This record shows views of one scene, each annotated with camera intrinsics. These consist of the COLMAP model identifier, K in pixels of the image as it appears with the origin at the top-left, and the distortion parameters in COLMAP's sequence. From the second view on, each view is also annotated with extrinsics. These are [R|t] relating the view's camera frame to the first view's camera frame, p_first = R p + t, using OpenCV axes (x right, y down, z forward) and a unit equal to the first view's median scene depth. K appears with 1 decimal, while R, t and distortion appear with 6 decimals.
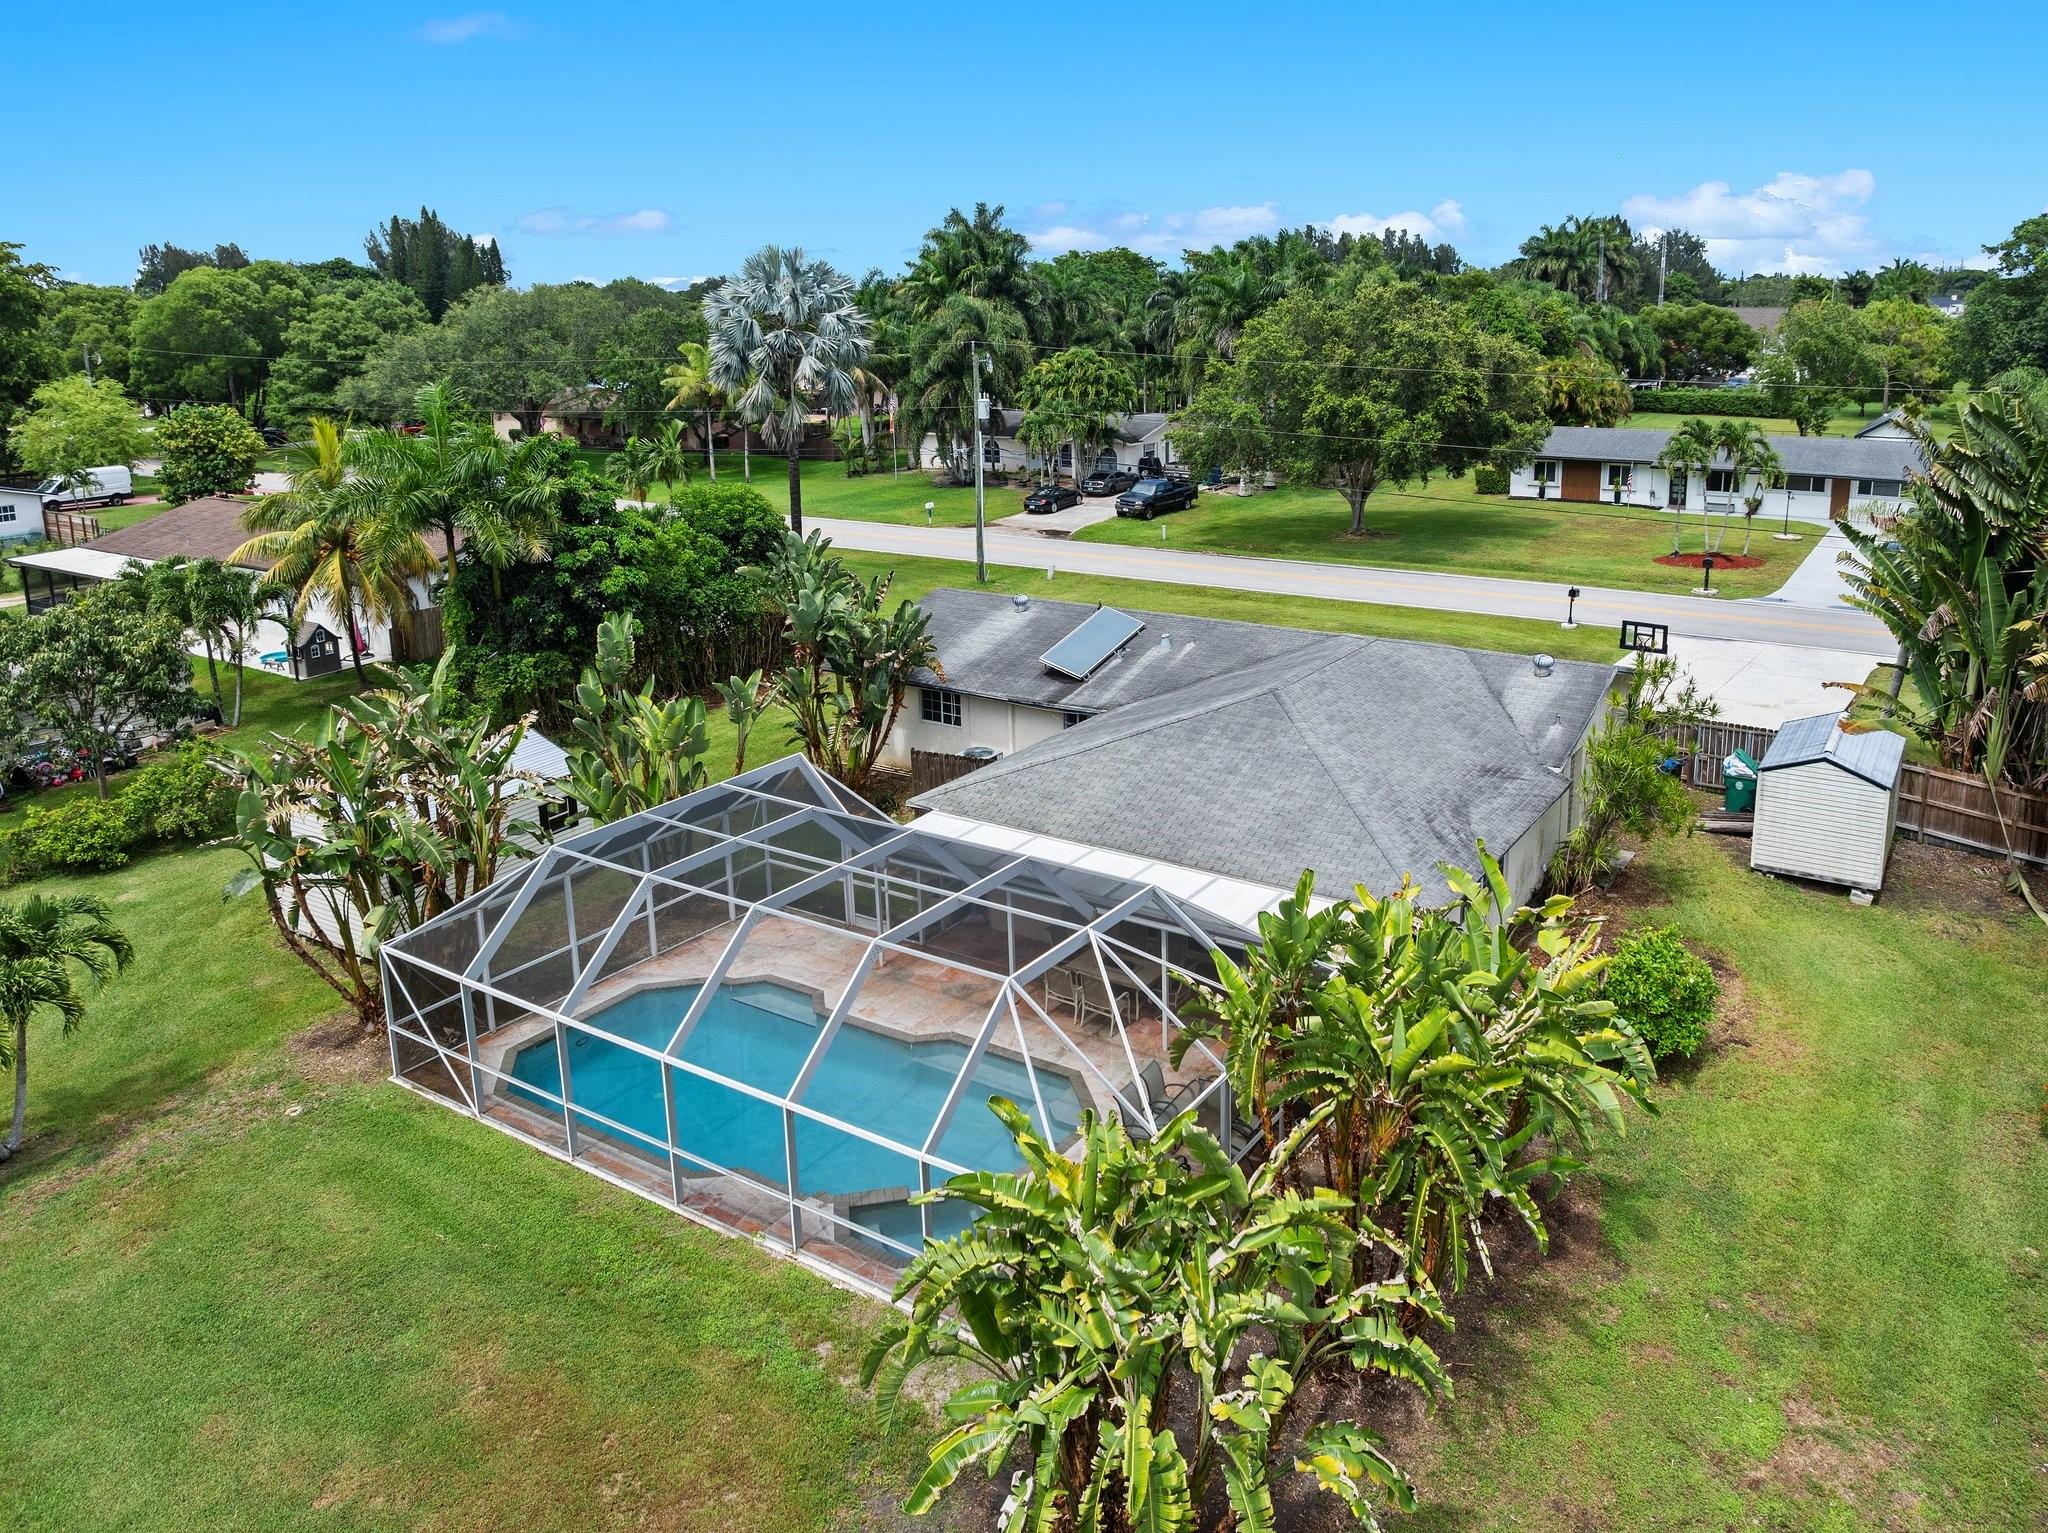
lens RADIAL K [[1513.0, 0, 1028.8], [0, 1513.0, 621.5], [0, 0, 1]] dist [-0.048553, -0.003710]
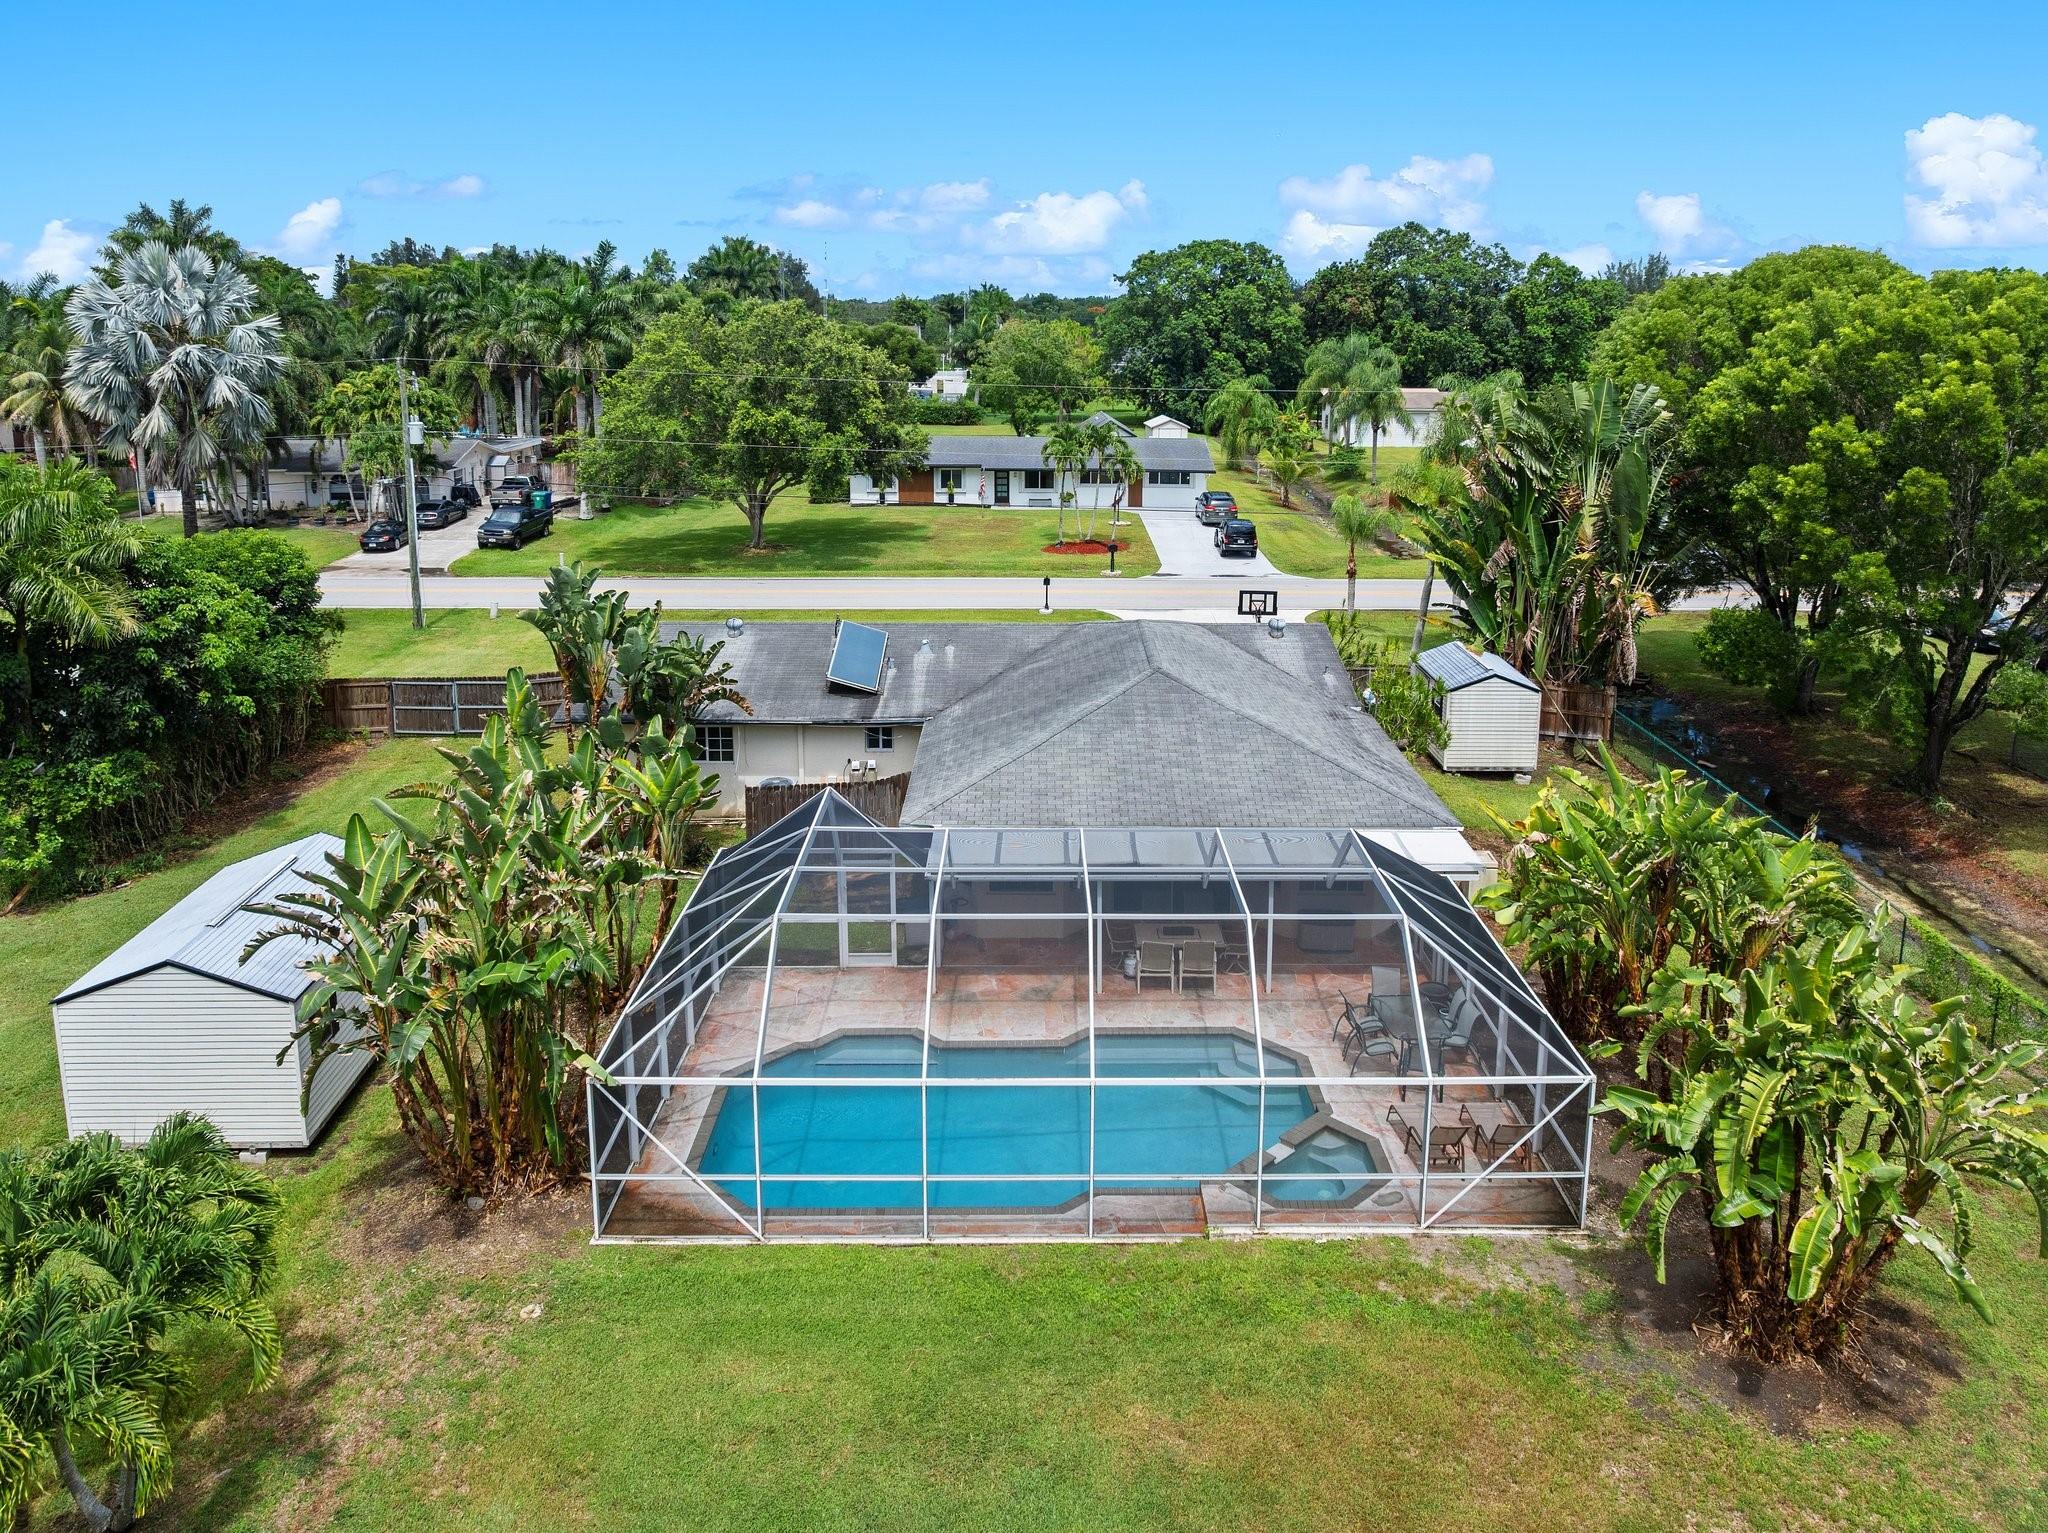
lens RADIAL K [[1537.7, 0, 1059.4], [0, 1537.7, 569.8], [0, 0, 1]] dist [-0.004522, -0.115558]
pose [[0.820820, -0.076722, 0.566011, -0.192865], [0.103854, 0.994467, -0.015810, -0.006008], [-0.561667, 0.071760, 0.824246, 0.041629]]
